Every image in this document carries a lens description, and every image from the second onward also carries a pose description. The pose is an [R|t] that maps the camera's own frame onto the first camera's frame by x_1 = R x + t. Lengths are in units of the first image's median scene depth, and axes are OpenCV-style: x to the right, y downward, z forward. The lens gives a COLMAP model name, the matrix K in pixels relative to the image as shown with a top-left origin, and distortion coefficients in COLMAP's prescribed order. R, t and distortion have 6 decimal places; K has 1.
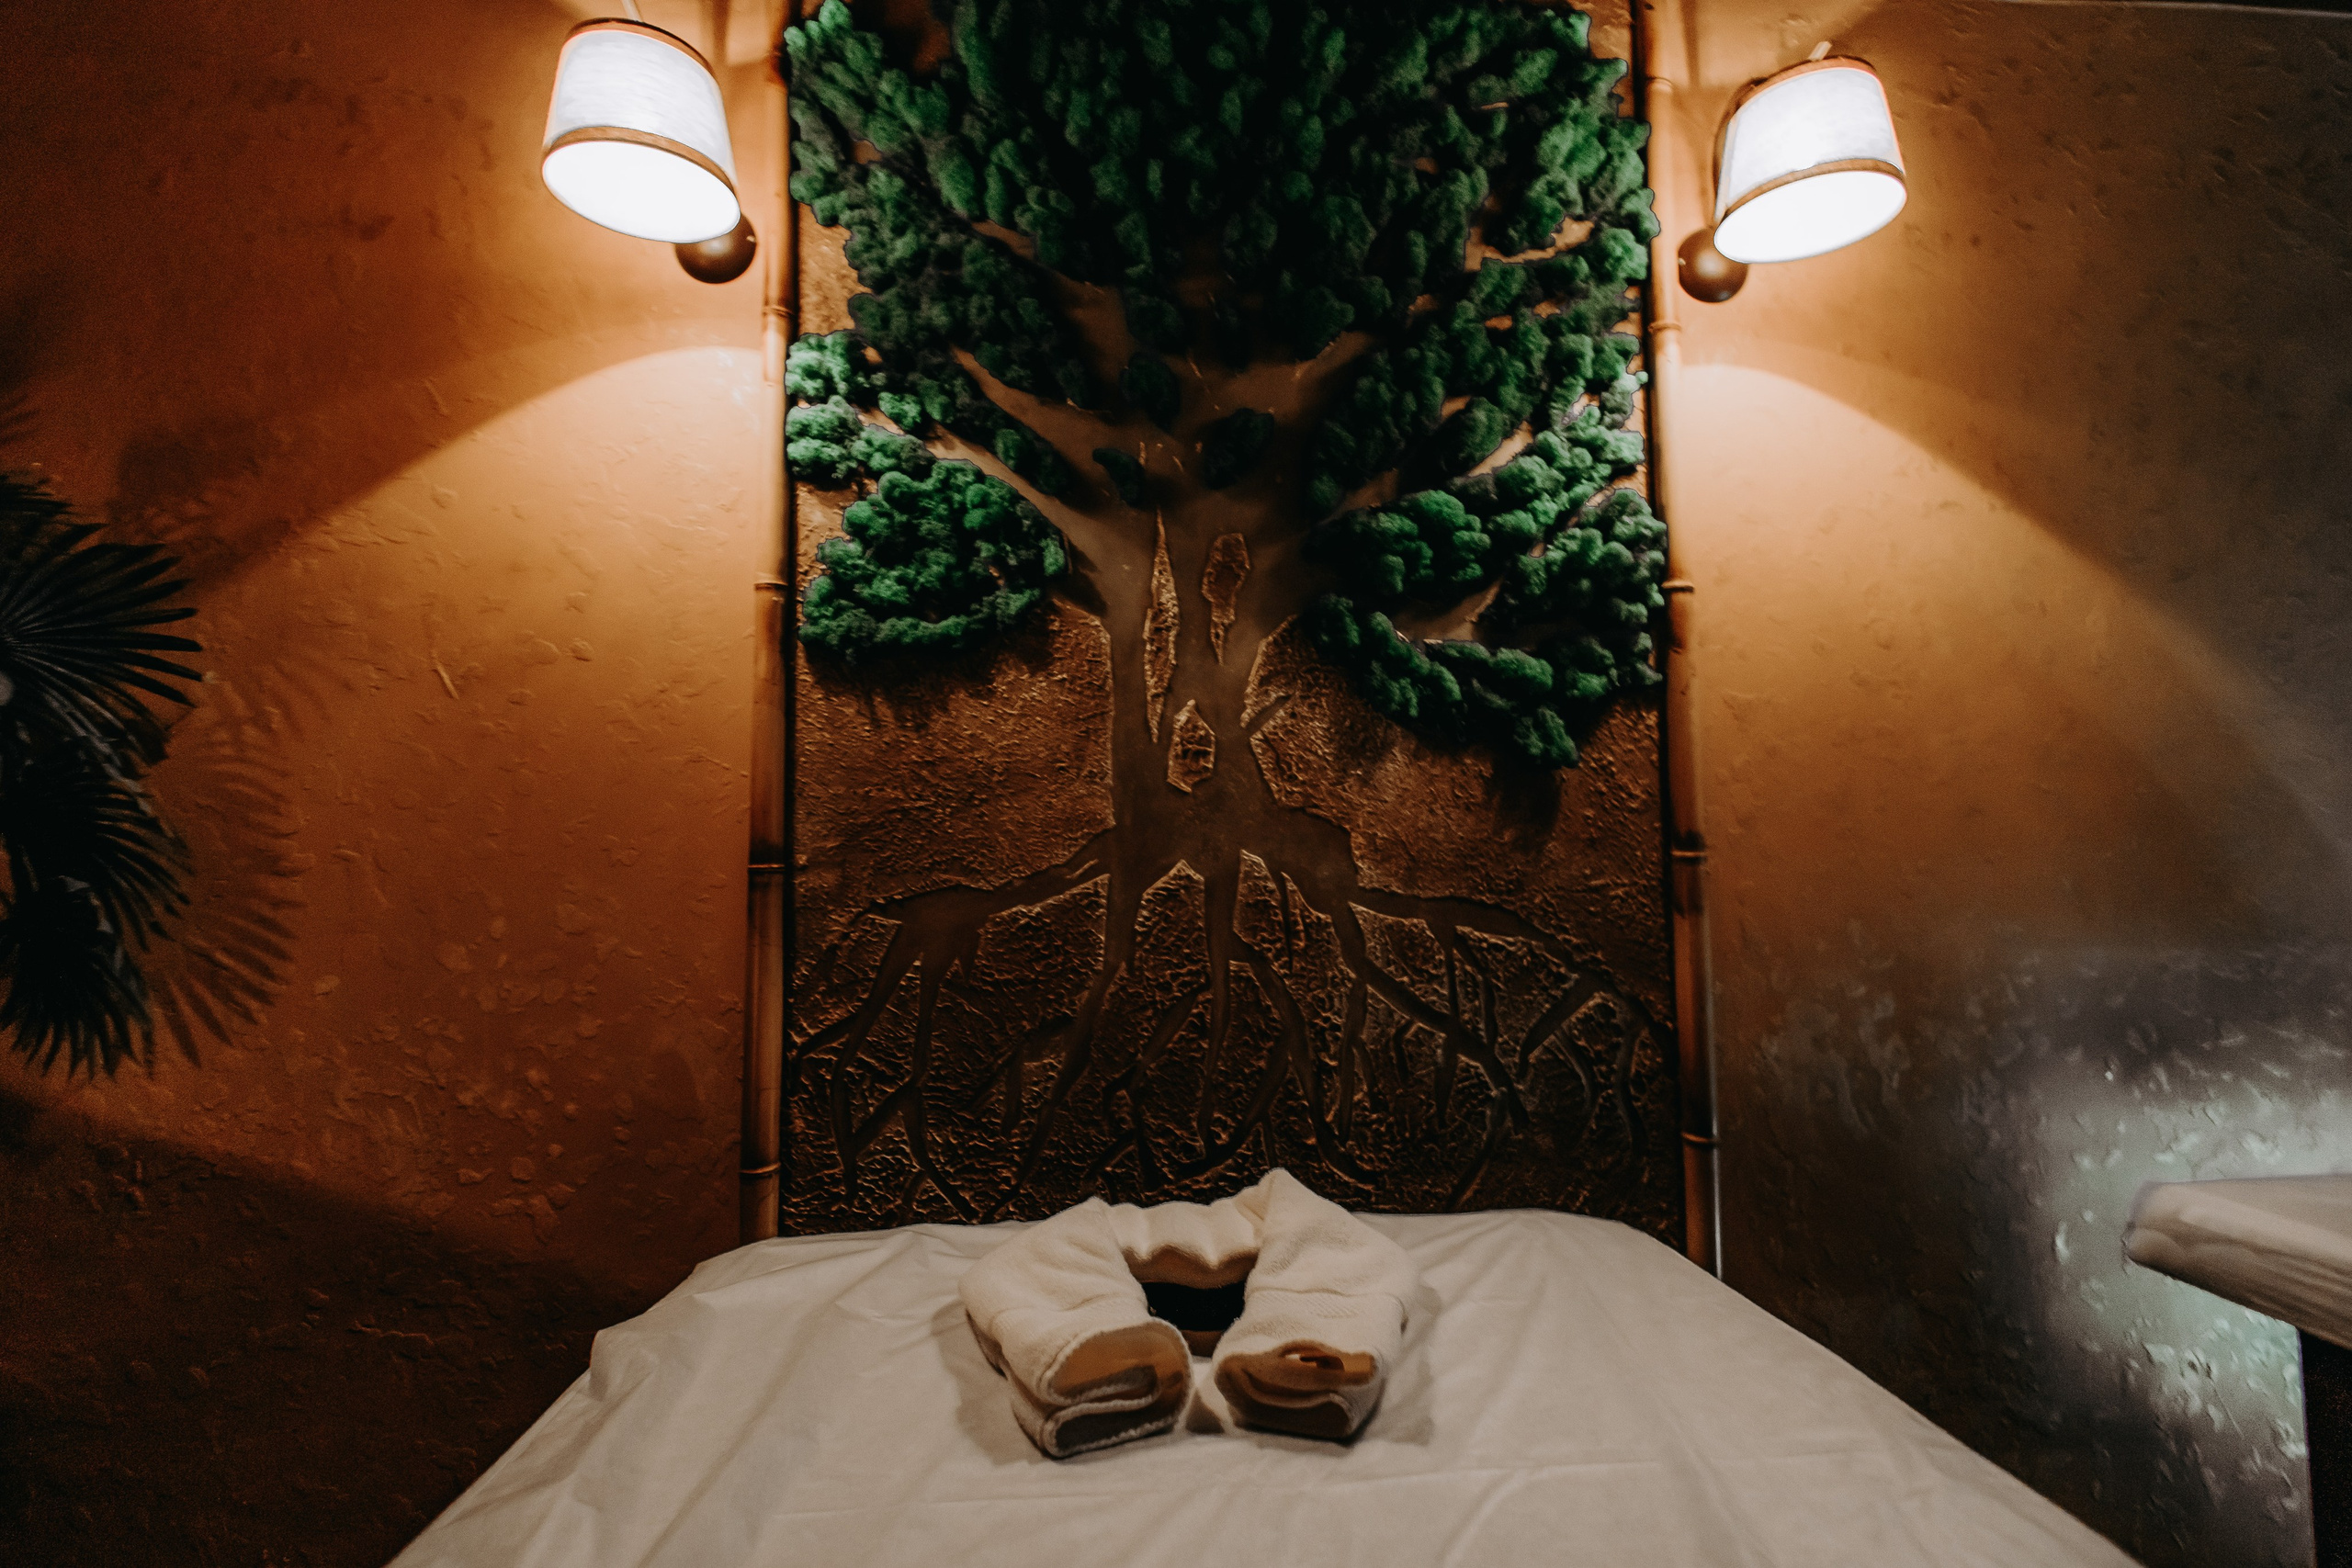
lens RADIAL K [[1117.0, 0, 1176.0], [0, 1117.0, 784.0], [0, 0, 1]] dist [0.009252, -0.000323]
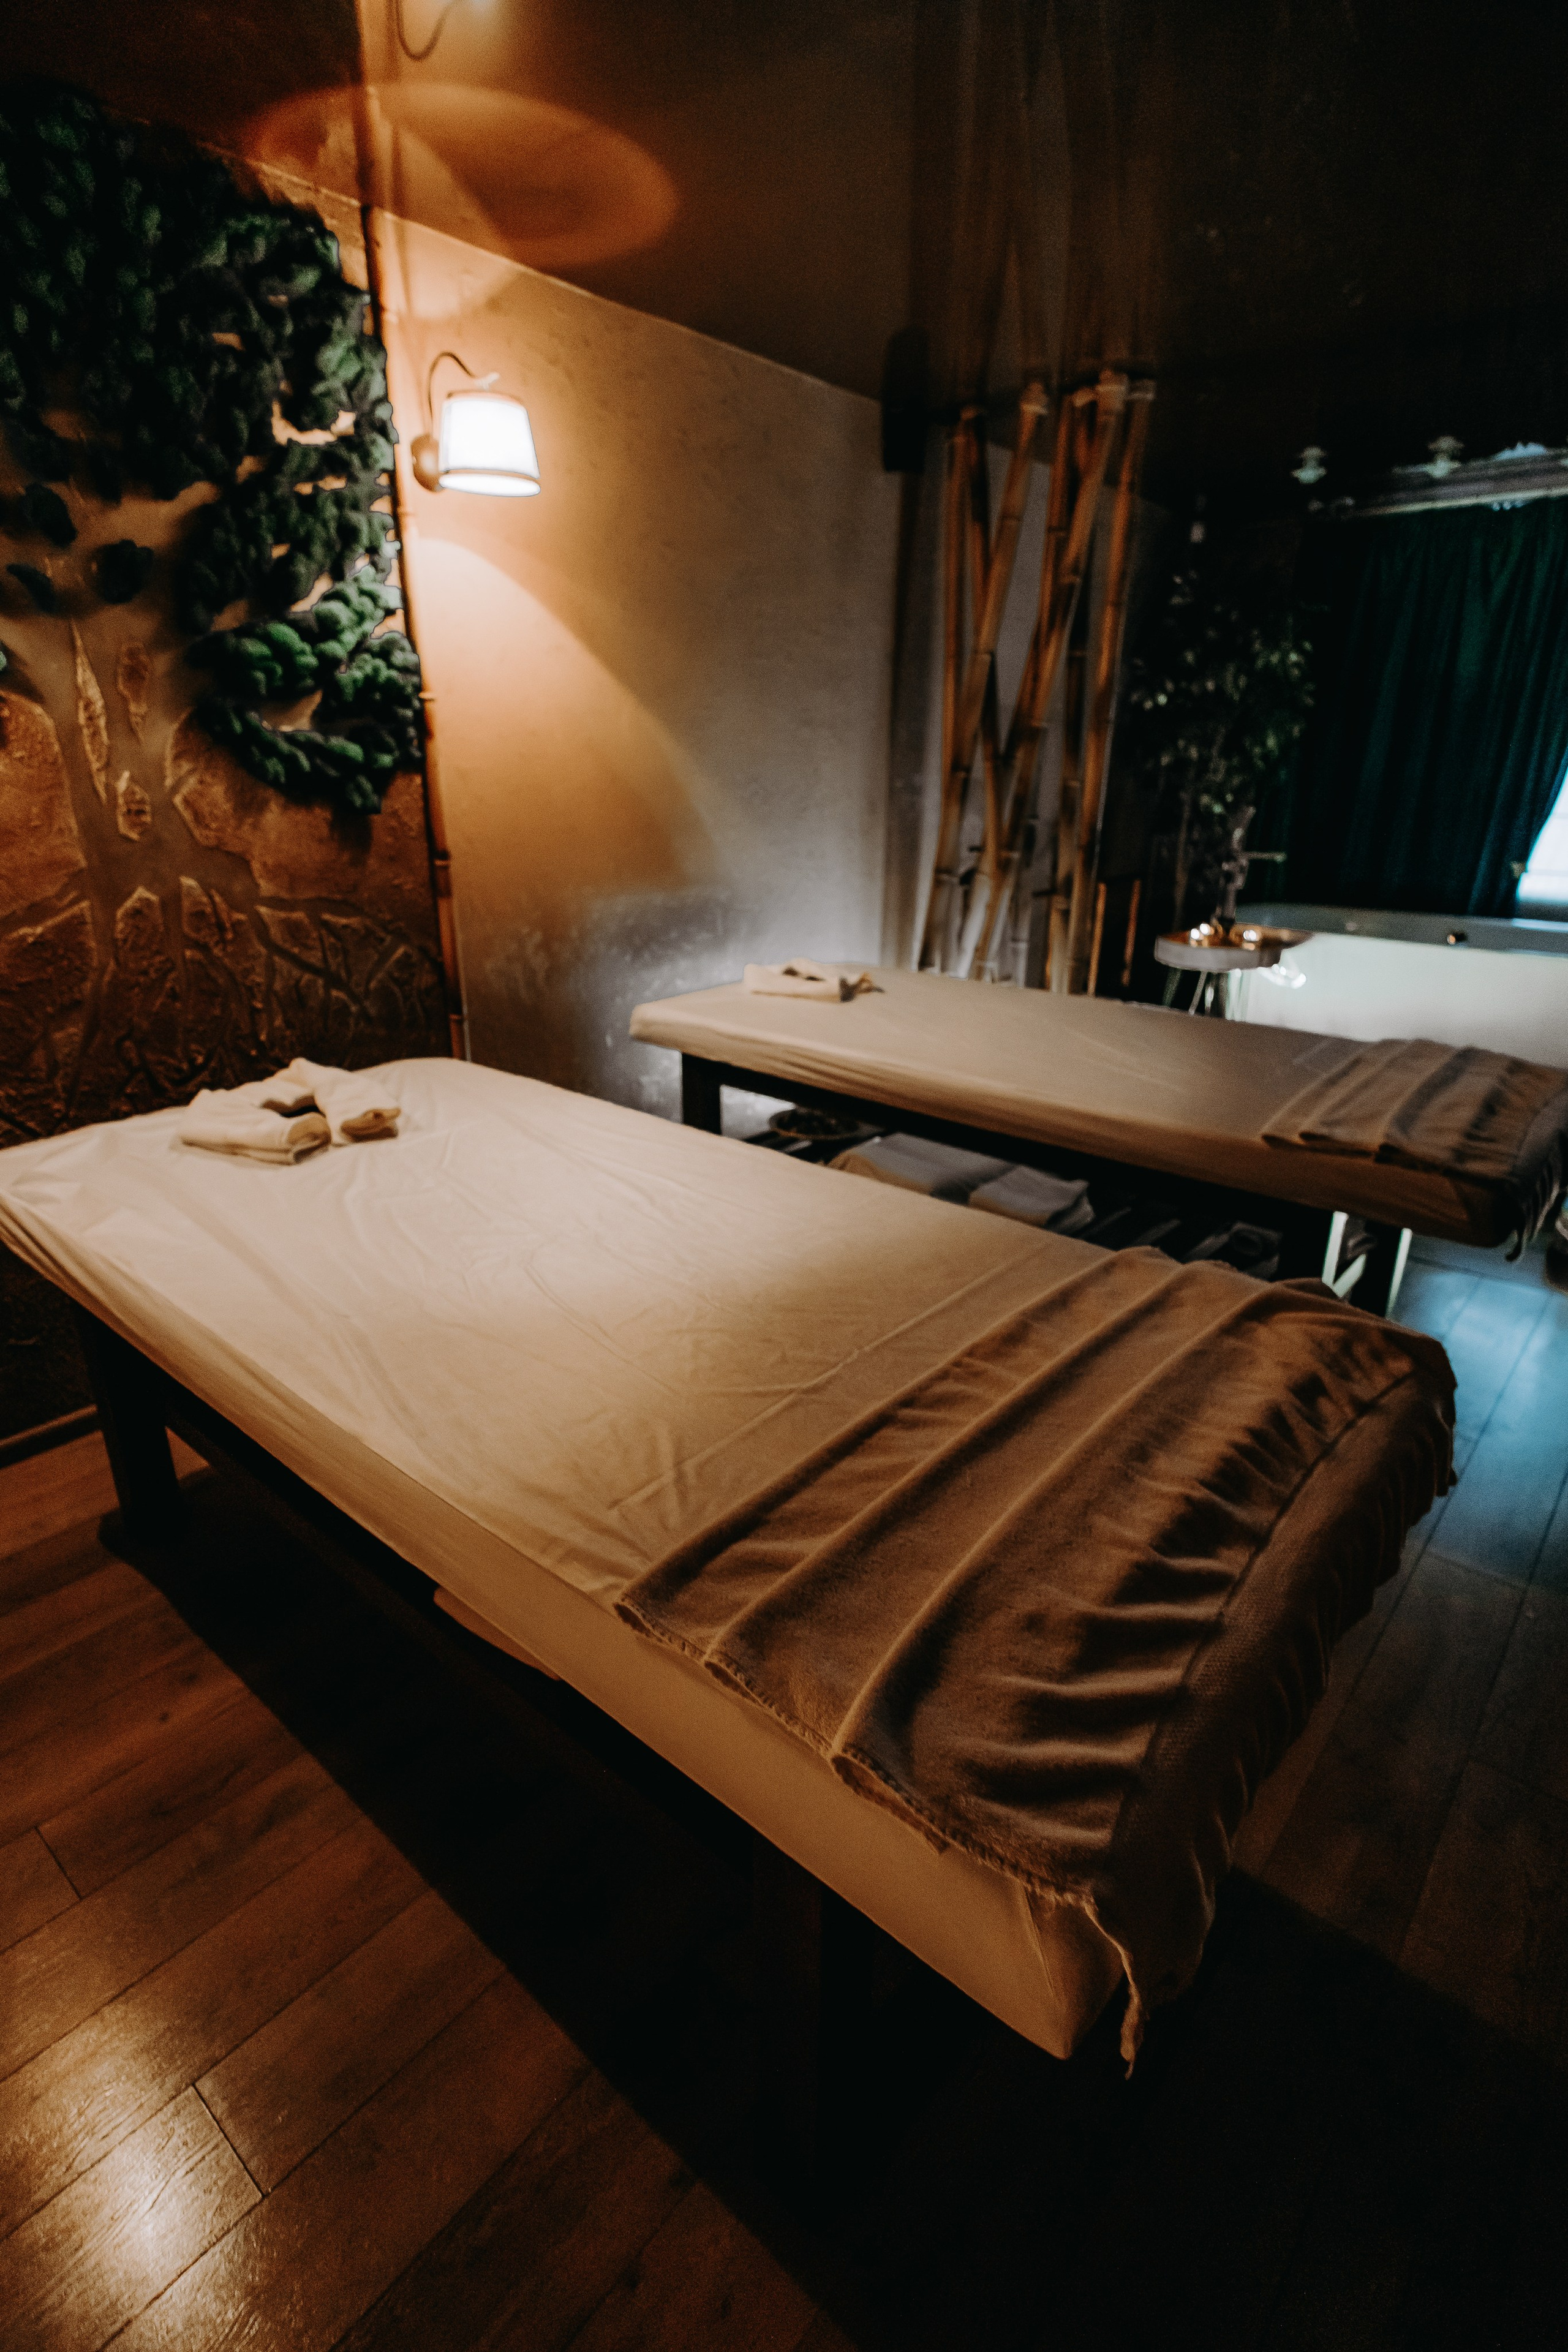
lens RADIAL K [[1117.1, 0, 784.0], [0, 1117.1, 1176.0], [0, 0, 1]] dist [0.009252, -0.000323]
pose [[0.694357, -0.244296, 0.676895, -0.498401], [-0.066241, 0.914924, 0.398152, -0.228674], [-0.716575, -0.321299, 0.619102, -0.658073]]
